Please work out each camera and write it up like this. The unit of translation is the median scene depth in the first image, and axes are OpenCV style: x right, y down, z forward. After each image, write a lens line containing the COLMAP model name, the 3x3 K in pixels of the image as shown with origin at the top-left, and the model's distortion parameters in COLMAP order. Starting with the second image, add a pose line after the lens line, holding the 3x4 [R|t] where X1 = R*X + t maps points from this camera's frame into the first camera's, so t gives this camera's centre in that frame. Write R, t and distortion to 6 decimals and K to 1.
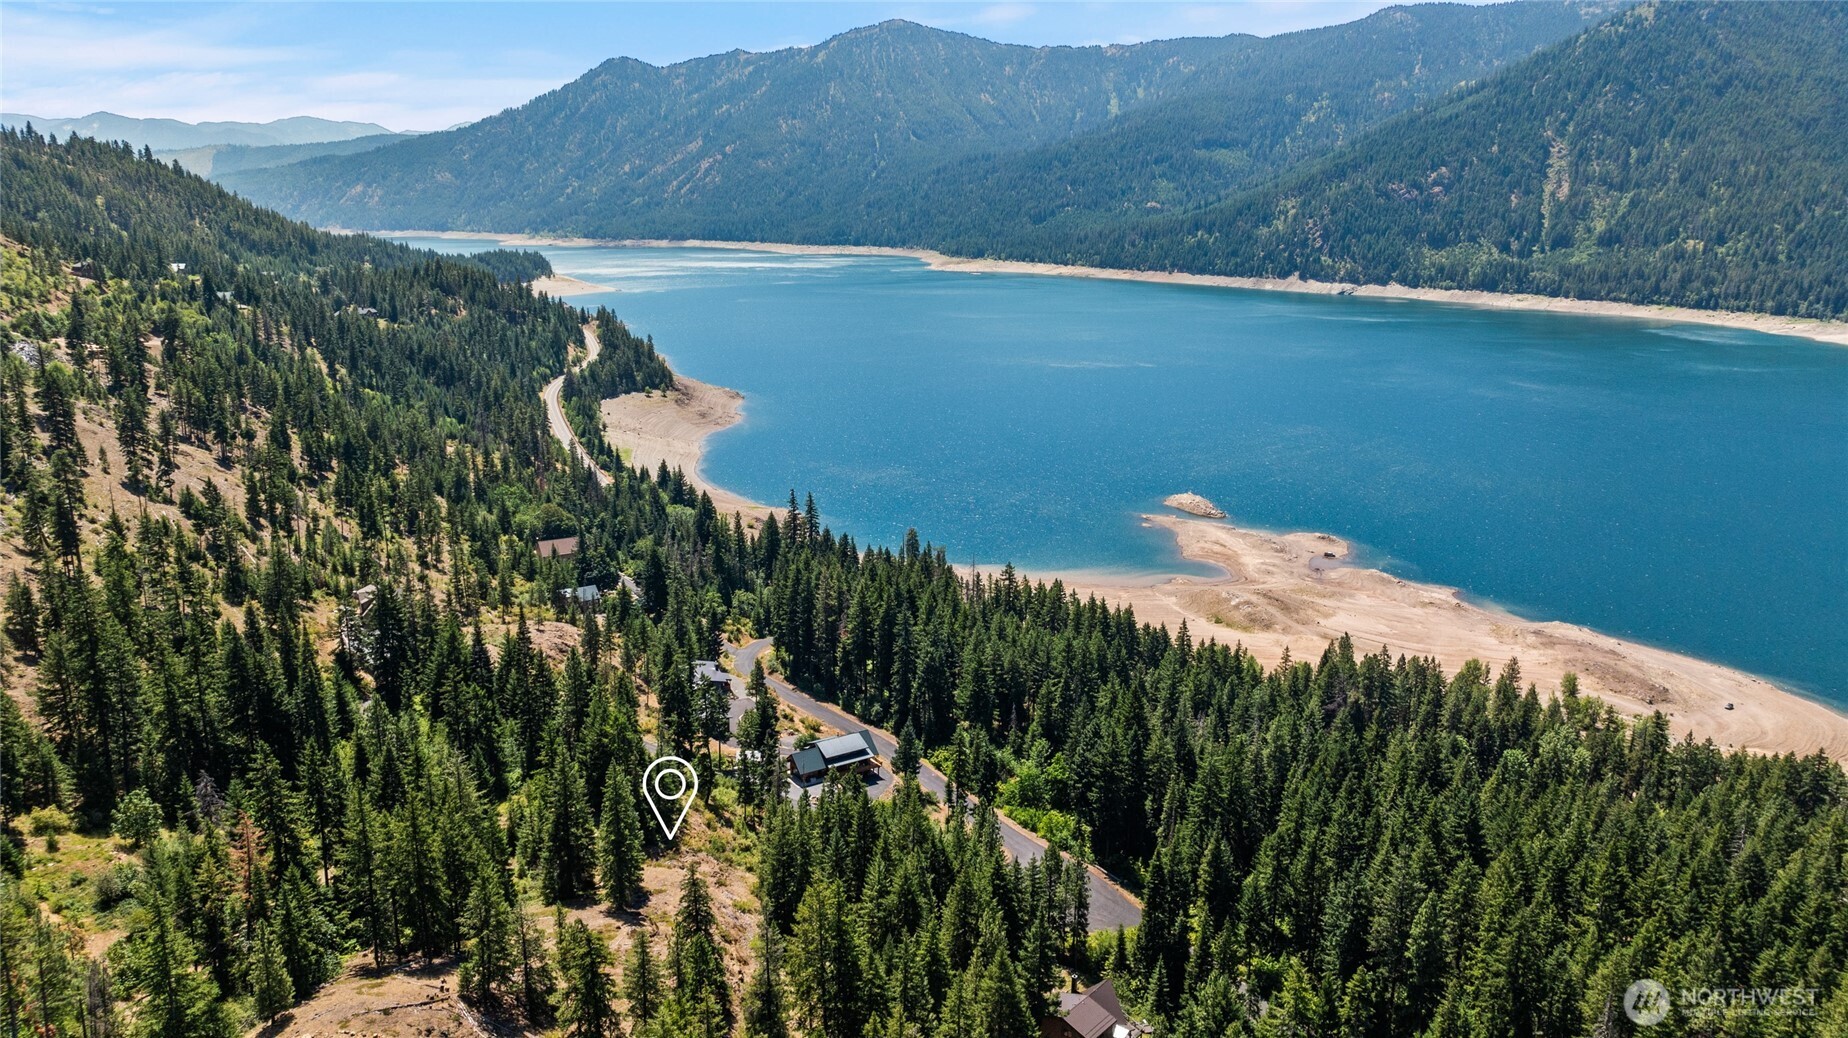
lens RADIAL K [[1302.2, 0, 930.6], [0, 1302.2, 521.6], [0, 0, 1]] dist [-0.032560, 0.033419]
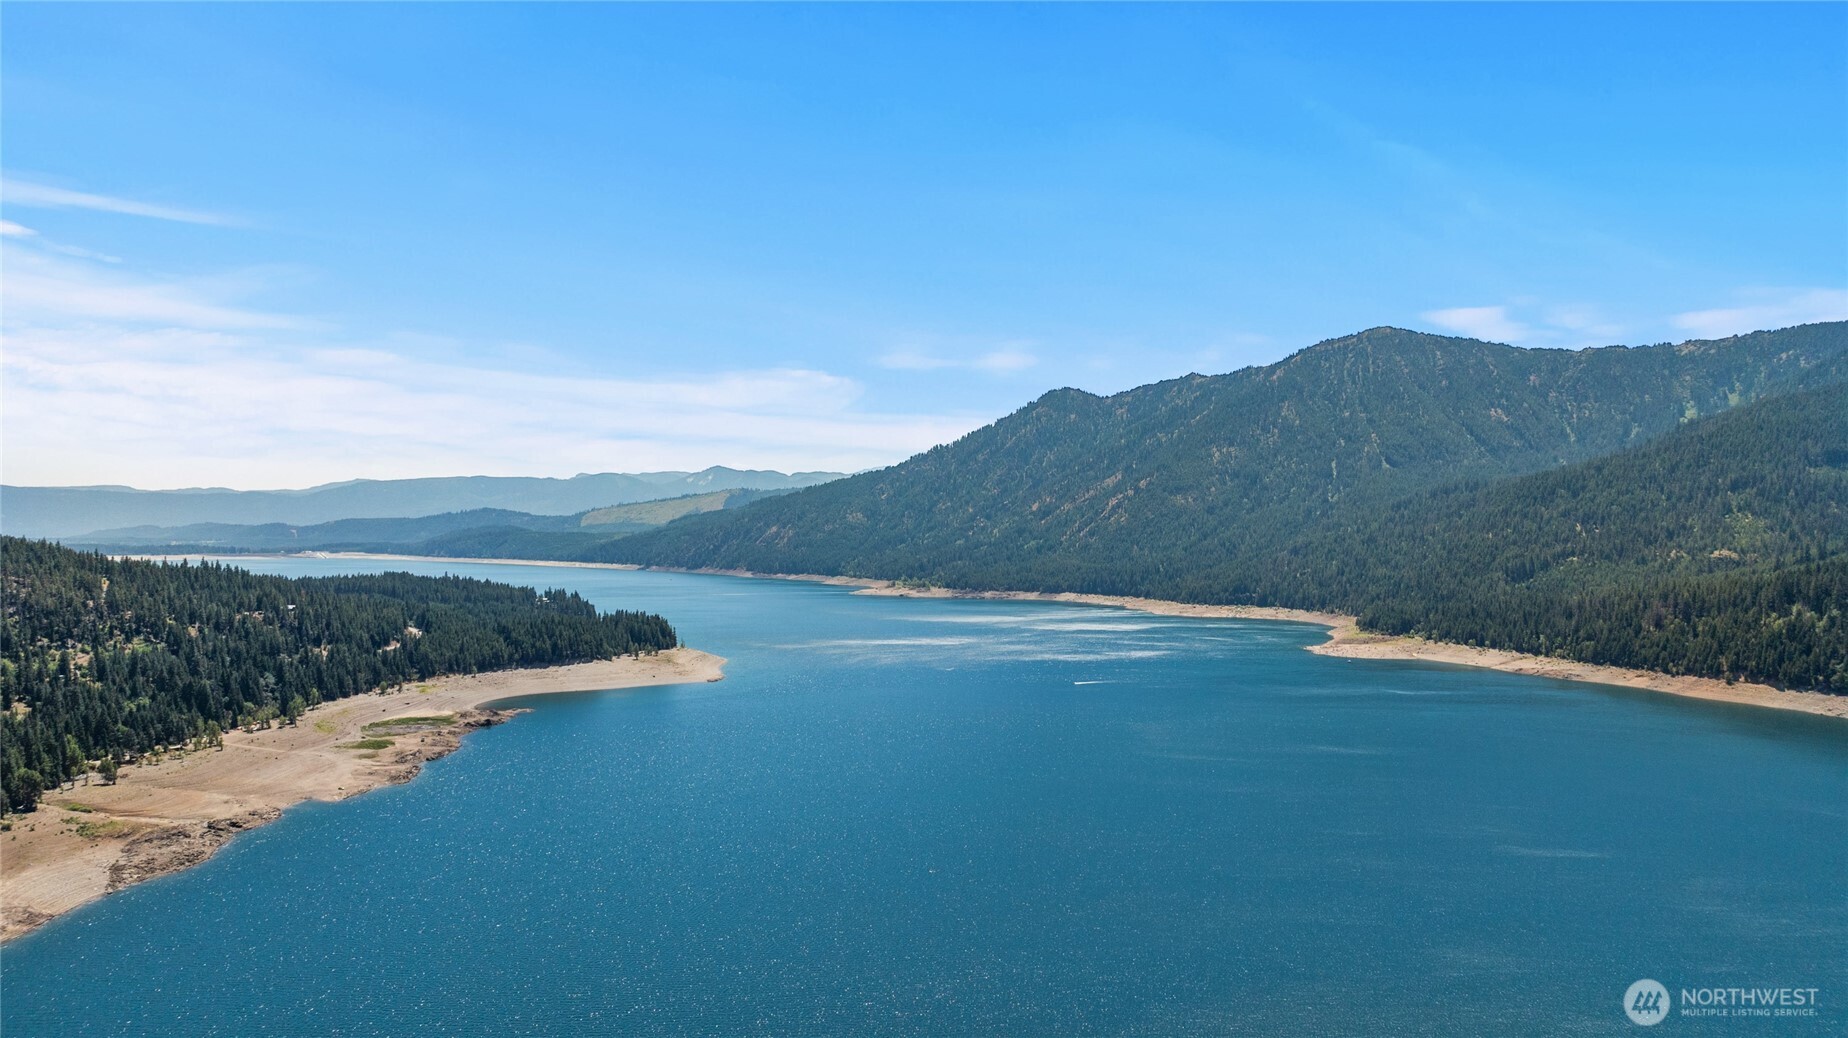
lens RADIAL K [[1302.2, 0, 922.4], [0, 1302.2, 525.8], [0, 0, 1]] dist [-0.032560, 0.033419]
pose [[0.905497, -0.003278, -0.424341, 0.104952], [-0.104038, 0.967737, -0.229480, -0.093781], [0.411403, 0.251941, 0.875942, 0.372135]]
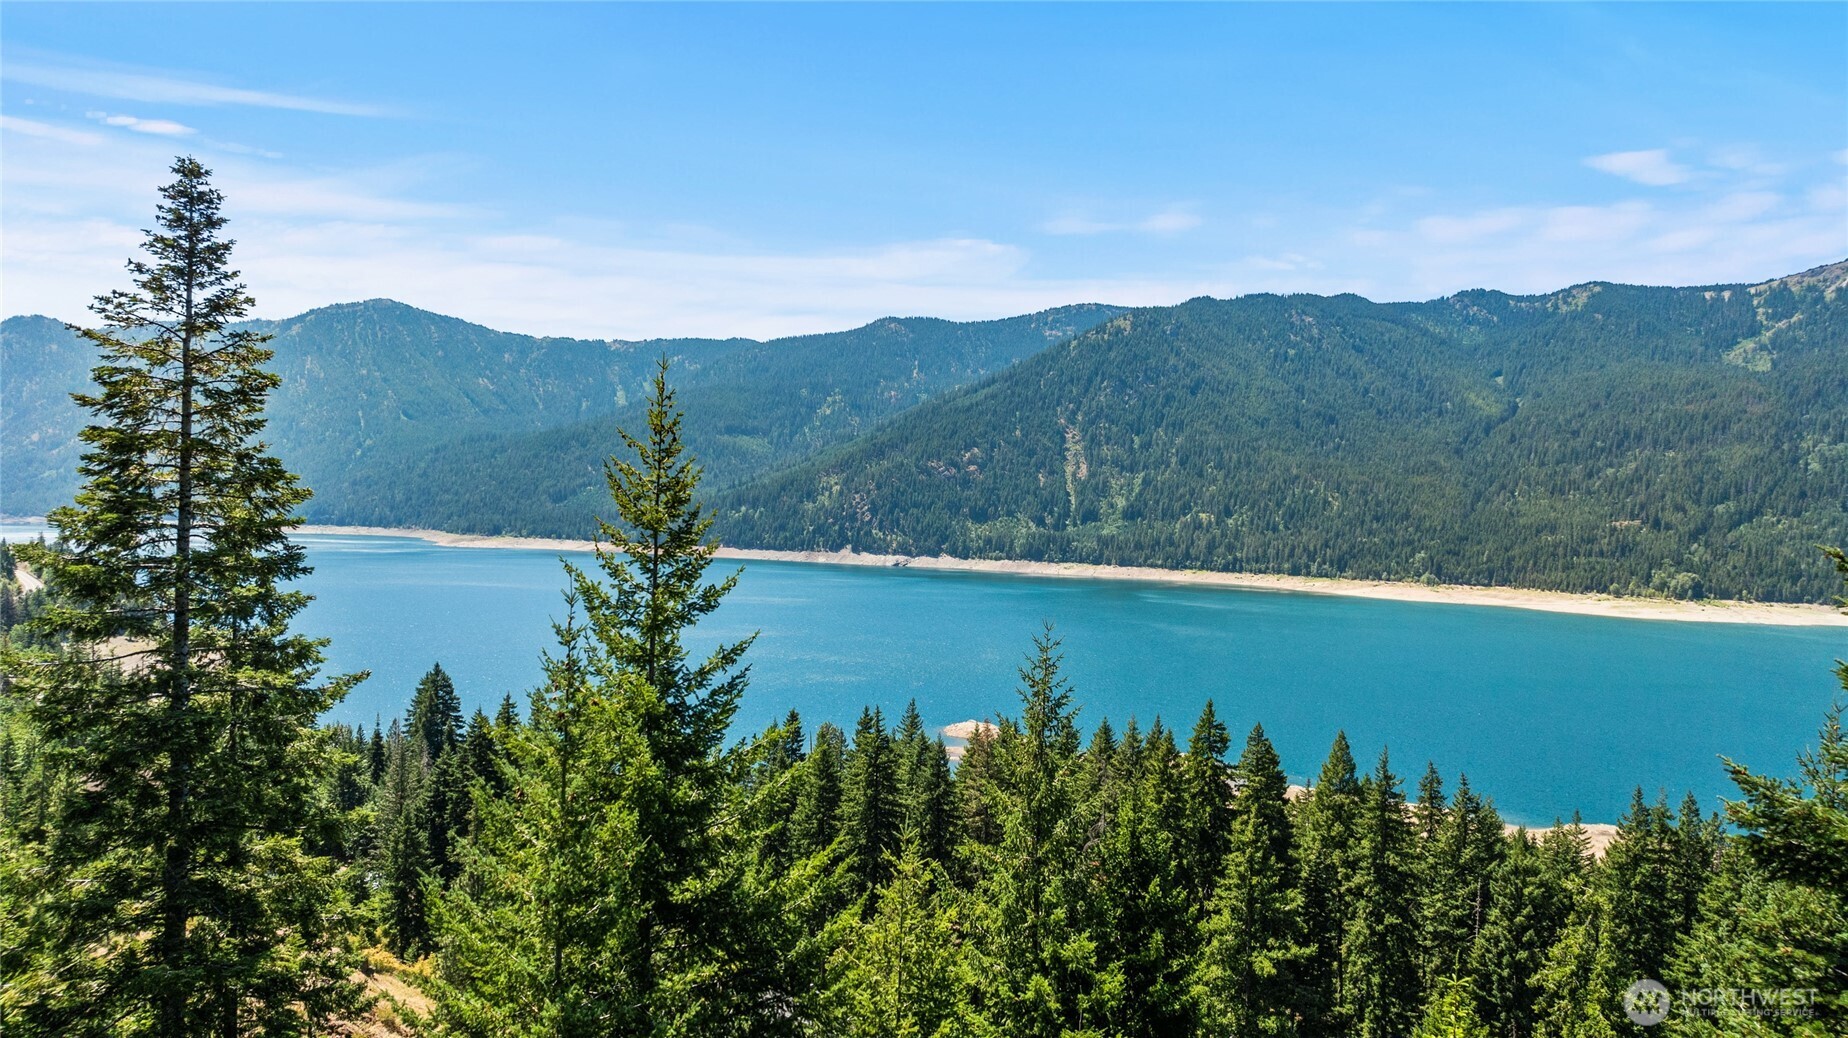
lens RADIAL K [[1302.2, 0, 930.8], [0, 1302.2, 515.4], [0, 0, 1]] dist [-0.032560, 0.033419]
pose [[0.923120, 0.017527, 0.384113, -0.033692], [0.074257, 0.972029, -0.222811, 0.008286], [-0.377274, 0.234205, 0.895998, 0.081370]]
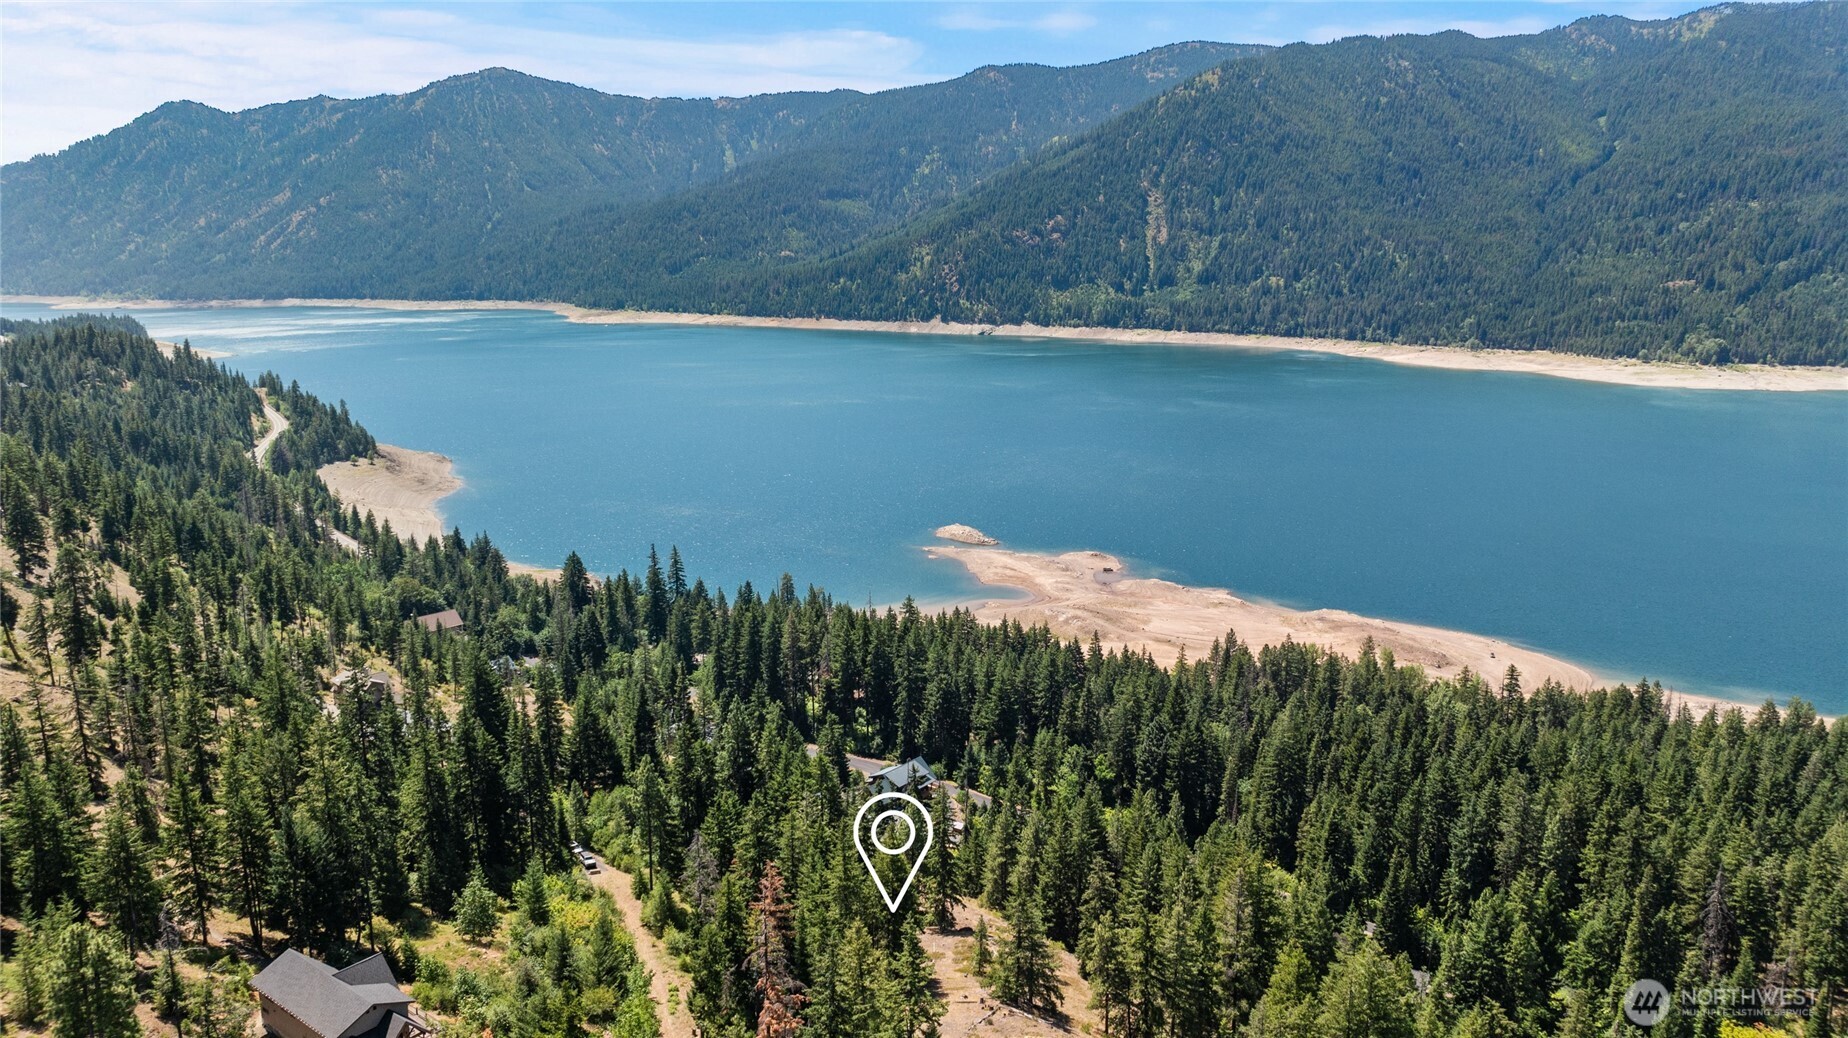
lens RADIAL K [[1302.2, 0, 927.6], [0, 1302.2, 519.1], [0, 0, 1]] dist [-0.032560, 0.033419]
pose [[0.955948, -0.070567, 0.284926, -0.034412], [0.081283, 0.996353, -0.025945, -0.000214], [-0.282056, 0.047962, 0.958198, -0.001449]]
